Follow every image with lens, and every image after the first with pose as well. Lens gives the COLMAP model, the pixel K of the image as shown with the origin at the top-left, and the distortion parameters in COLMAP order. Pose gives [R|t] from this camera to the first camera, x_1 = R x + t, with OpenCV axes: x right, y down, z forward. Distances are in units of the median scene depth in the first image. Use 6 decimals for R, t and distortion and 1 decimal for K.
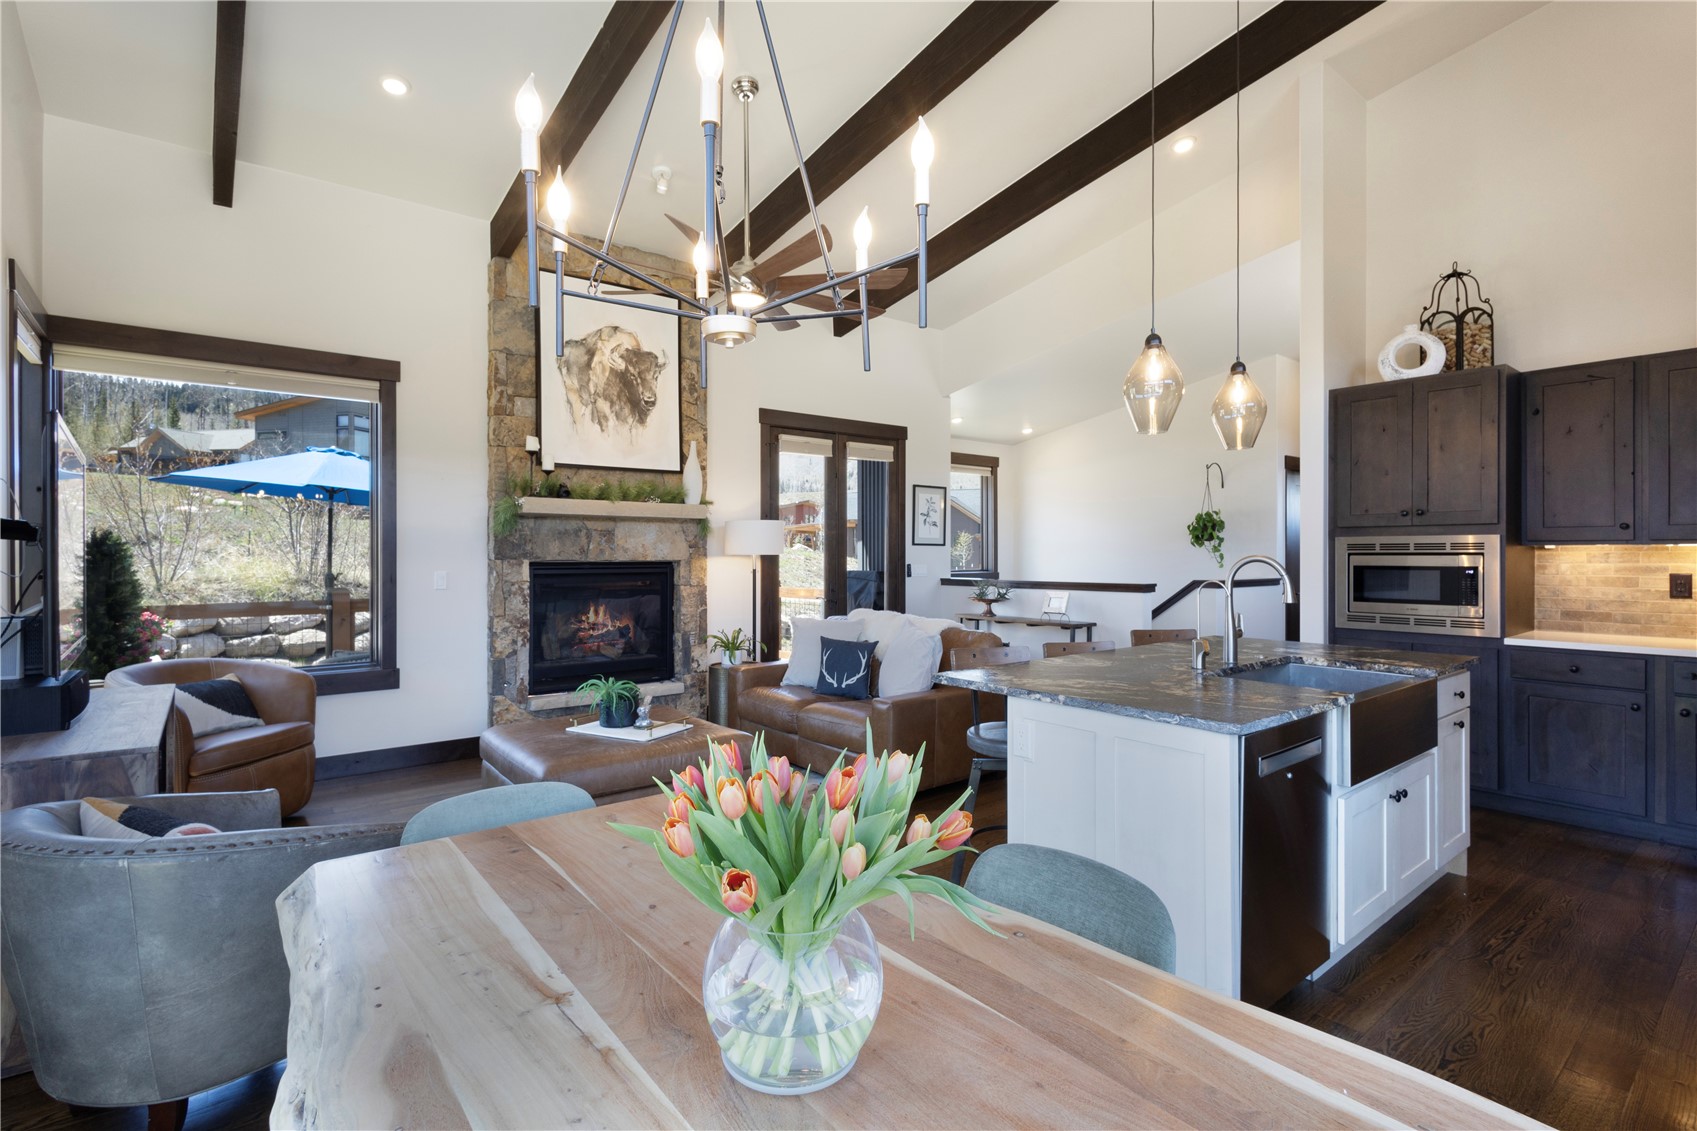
lens RADIAL K [[801.3, 0, 851.9], [0, 801.3, 558.4], [0, 0, 1]] dist [0.016856, -0.005729]
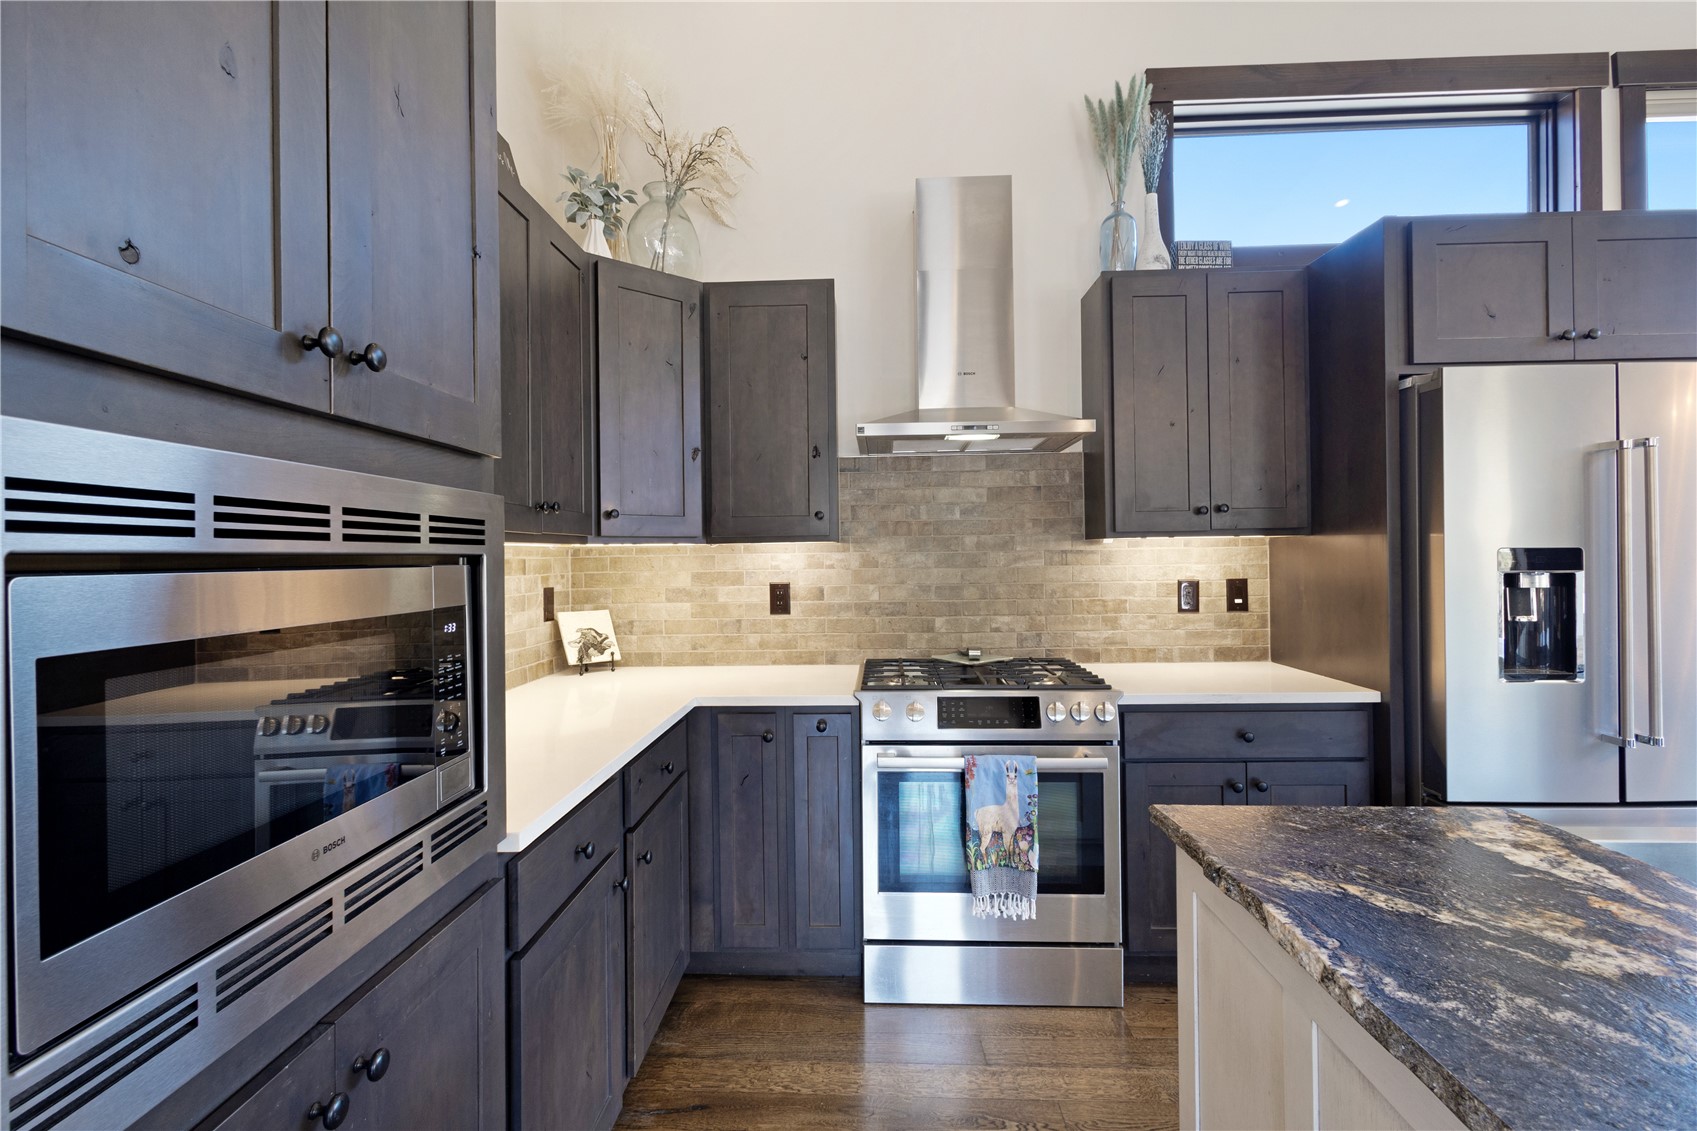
lens RADIAL K [[801.3, 0, 847.1], [0, 801.3, 539.8], [0, 0, 1]] dist [0.016856, -0.005729]
pose [[-0.756902, 0.026048, 0.653009, 0.473397], [0.019762, 0.999661, -0.016970, -0.004121], [-0.653230, 0.000060, -0.757160, 1.057887]]
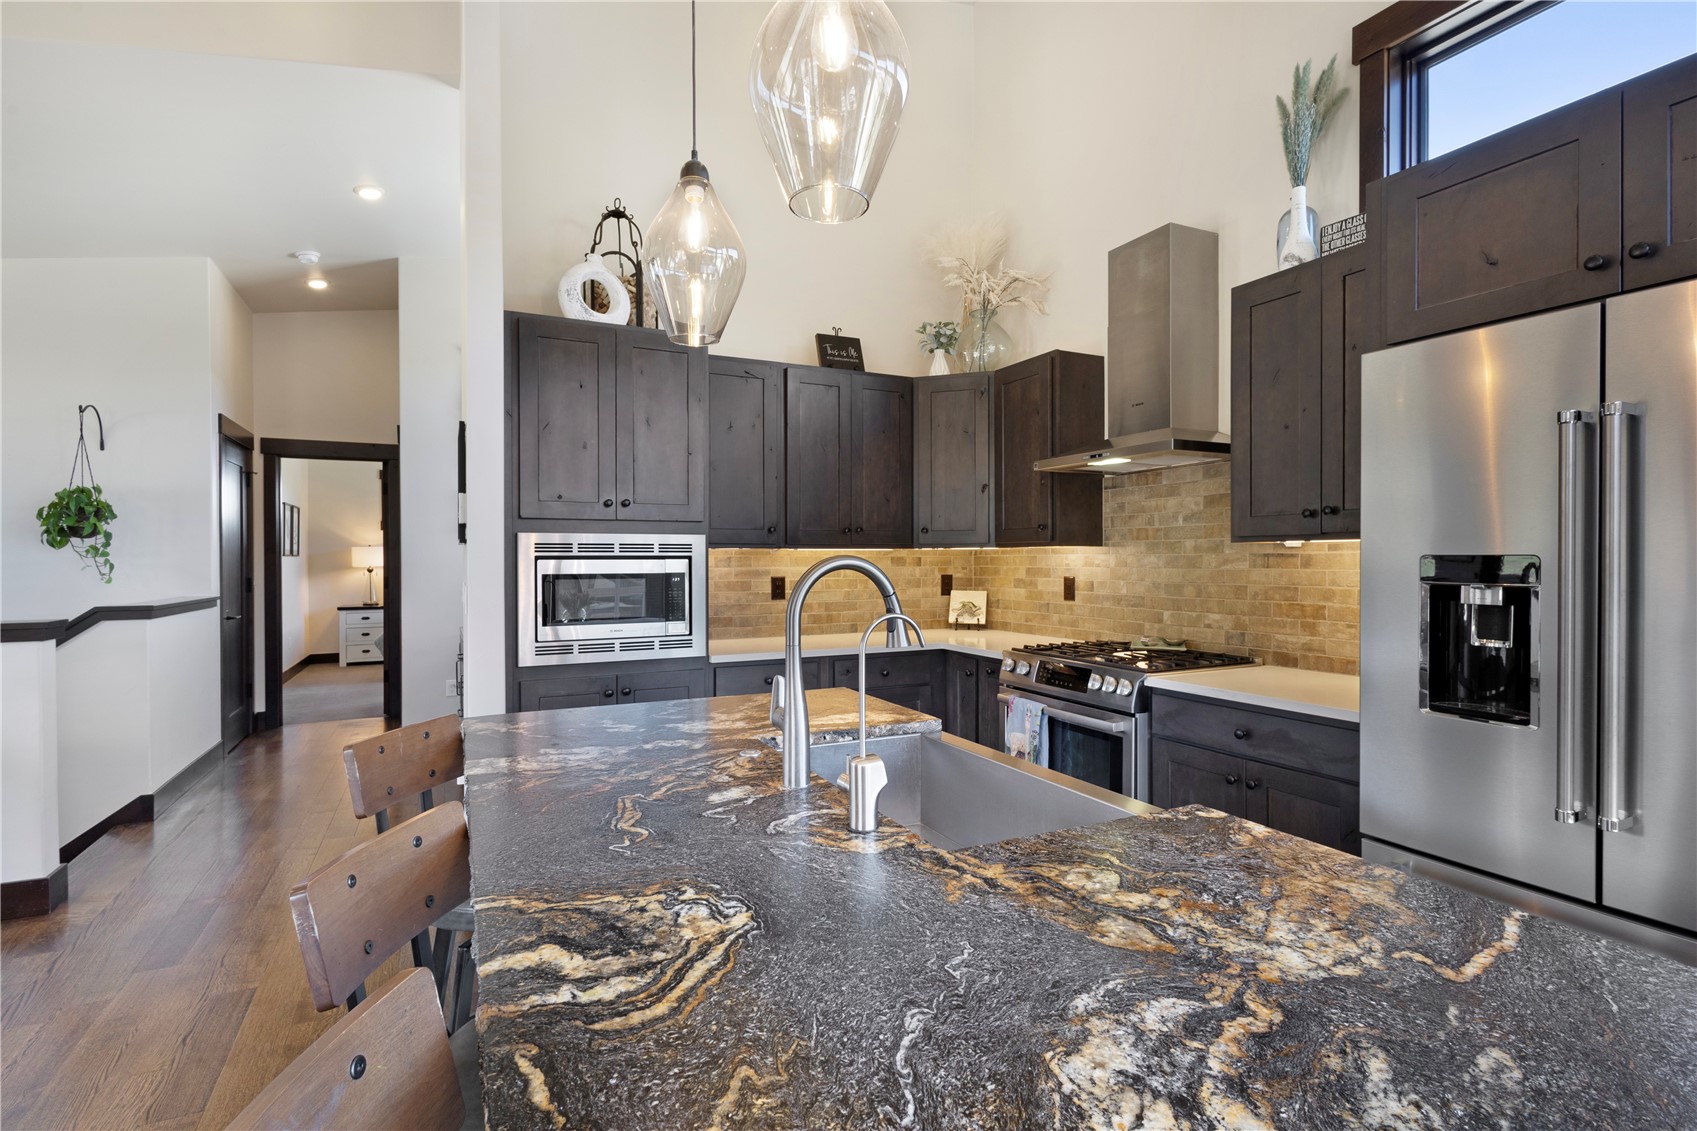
lens RADIAL K [[801.3, 0, 828.7], [0, 801.3, 558.3], [0, 0, 1]] dist [0.016856, -0.005729]
pose [[0.231852, 0.003023, 0.972746, 0.010983], [0.009389, 0.999942, -0.005345, 0.001197], [-0.972706, 0.010372, 0.231810, 0.625060]]
